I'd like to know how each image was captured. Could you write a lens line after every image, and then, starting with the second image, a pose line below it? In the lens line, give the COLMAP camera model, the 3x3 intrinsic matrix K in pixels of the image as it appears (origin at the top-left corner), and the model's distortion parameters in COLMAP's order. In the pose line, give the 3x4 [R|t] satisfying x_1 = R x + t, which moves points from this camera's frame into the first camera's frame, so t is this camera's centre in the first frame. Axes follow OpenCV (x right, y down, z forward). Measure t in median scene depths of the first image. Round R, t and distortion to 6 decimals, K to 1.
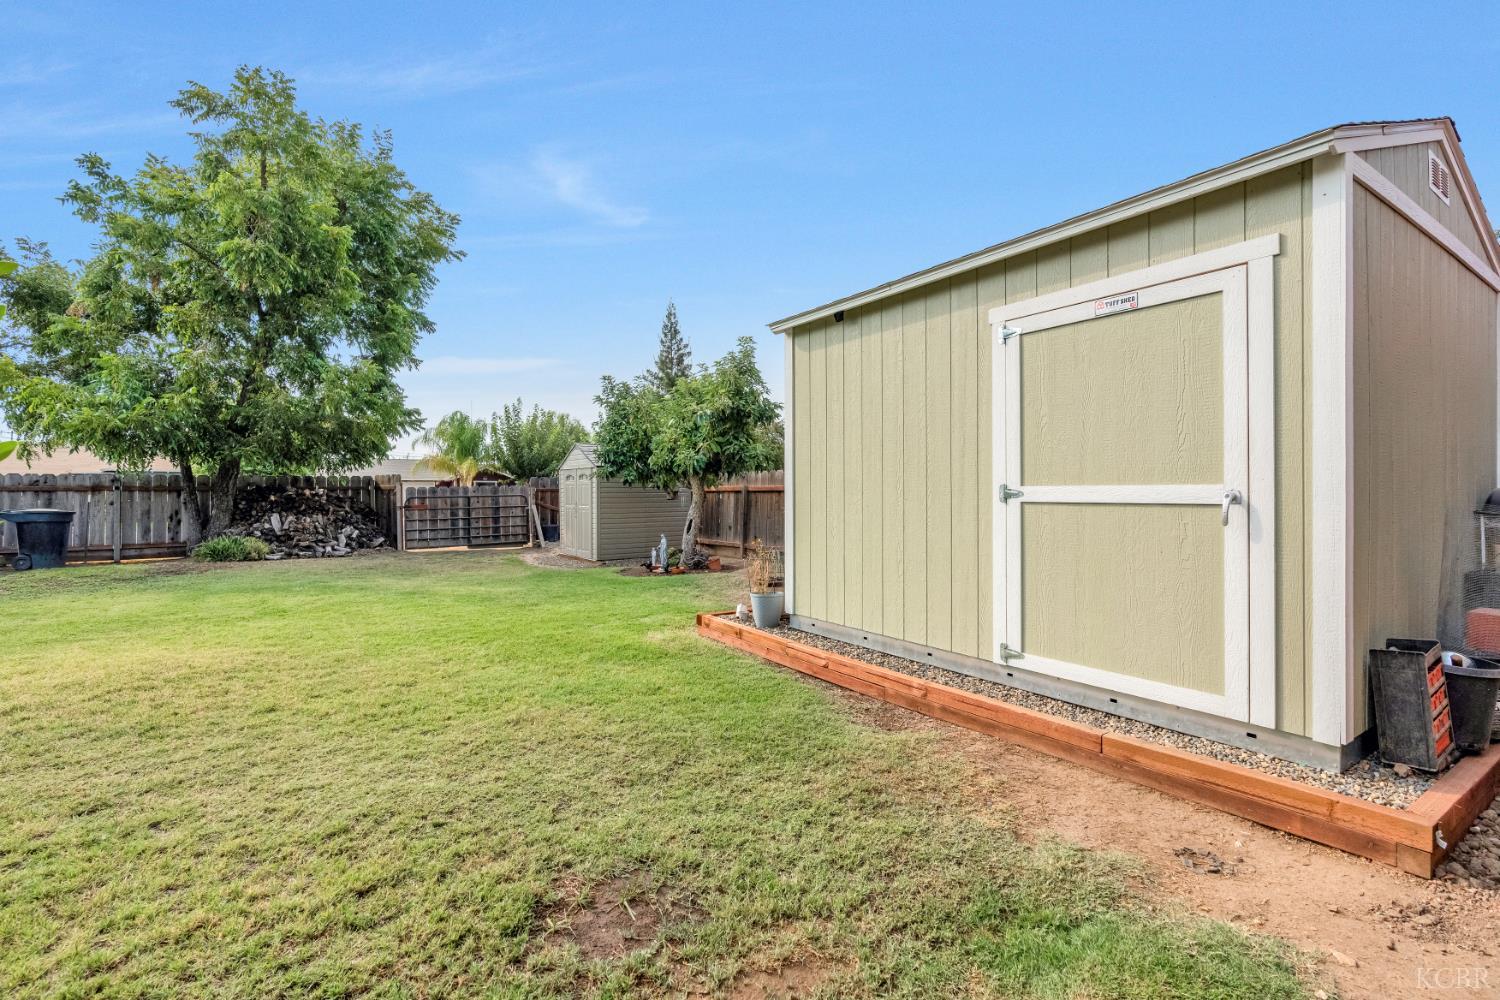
lens RADIAL K [[676.2, 0, 757.3], [0, 676.2, 498.7], [0, 0, 1]] dist [0.000226, 0.001473]
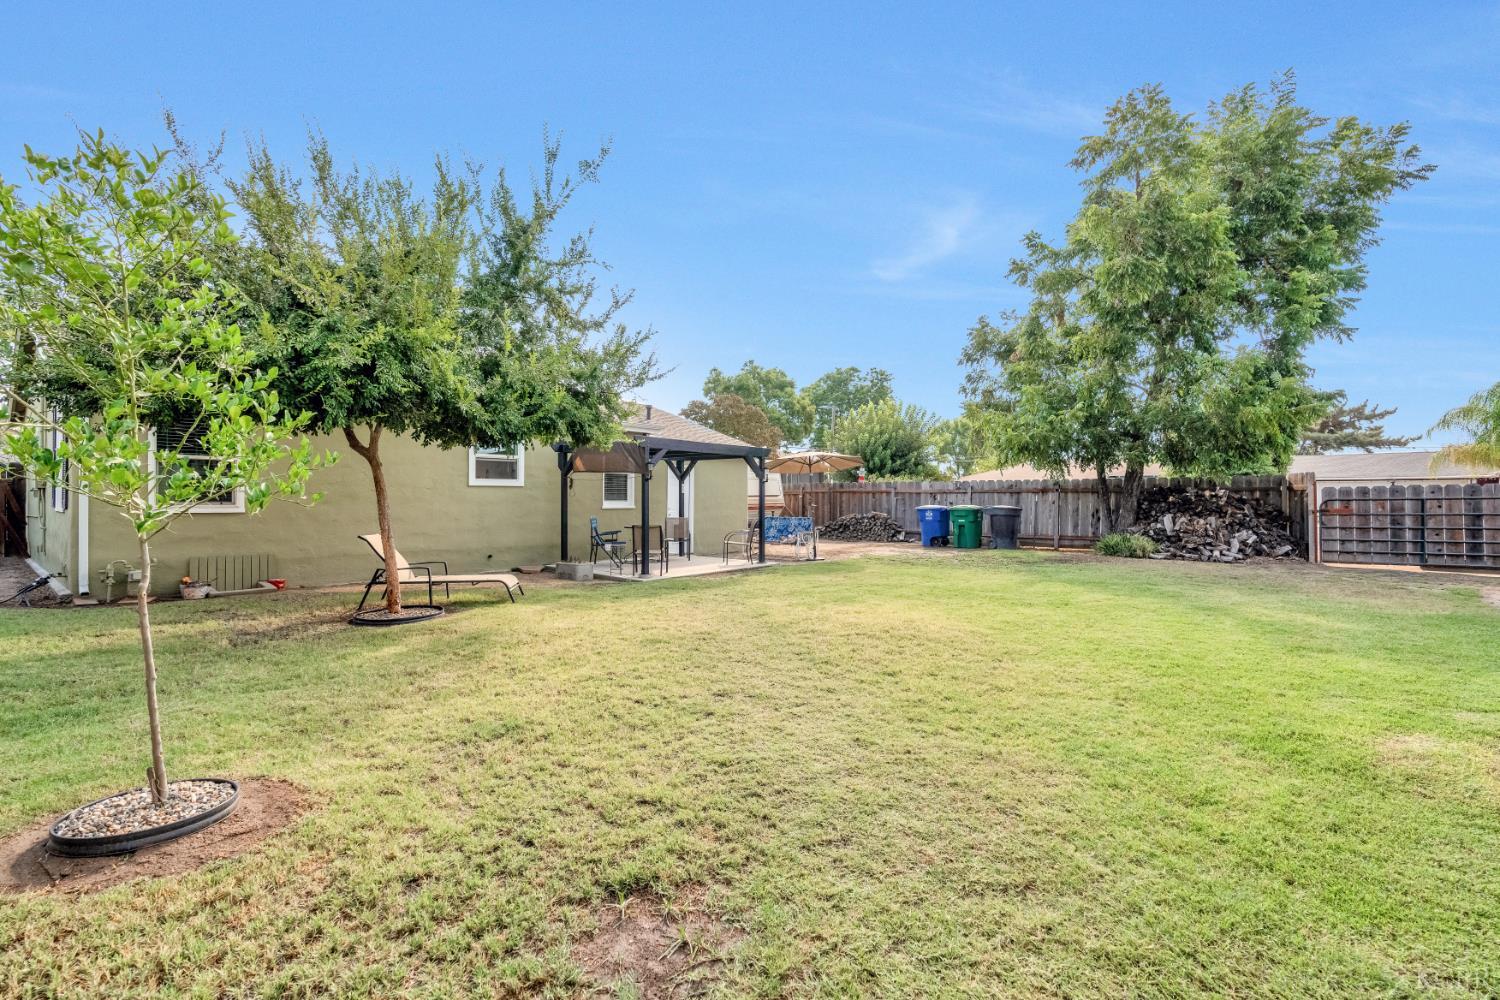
lens RADIAL K [[676.2, 0, 756.6], [0, 676.2, 498.4], [0, 0, 1]] dist [0.000226, 0.001473]
pose [[0.262495, 0.004835, -0.964921, 0.106887], [-0.008390, 0.999961, 0.002728, 0.000424], [0.964897, 0.007380, 0.262526, 0.131506]]
